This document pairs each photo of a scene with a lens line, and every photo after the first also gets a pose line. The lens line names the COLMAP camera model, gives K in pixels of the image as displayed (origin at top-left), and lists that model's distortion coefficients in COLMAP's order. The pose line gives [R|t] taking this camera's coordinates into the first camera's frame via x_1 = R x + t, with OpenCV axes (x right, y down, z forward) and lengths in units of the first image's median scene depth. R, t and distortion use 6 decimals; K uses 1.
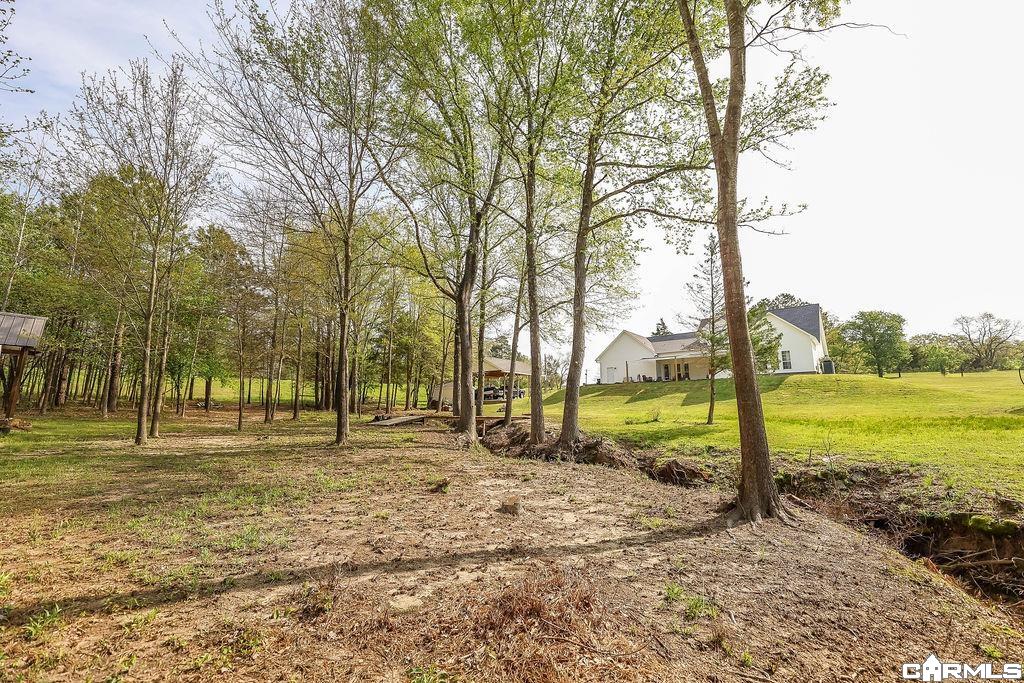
lens RADIAL K [[417.8, 0, 510.7], [0, 417.8, 343.0], [0, 0, 1]] dist [0.001696, -0.000263]
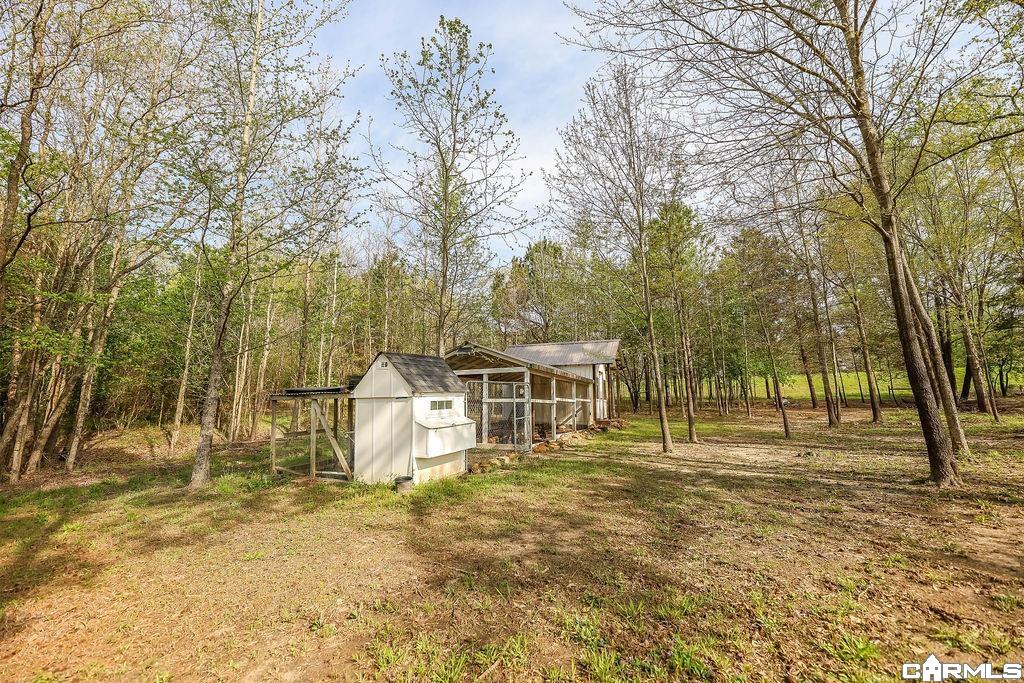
lens RADIAL K [[417.8, 0, 511.0], [0, 417.8, 340.5], [0, 0, 1]] dist [0.001696, -0.000263]
pose [[0.361889, -0.163655, -0.917744, -0.033856], [0.163726, 0.980325, -0.110253, 0.013936], [0.917731, -0.110359, 0.381564, 0.112486]]
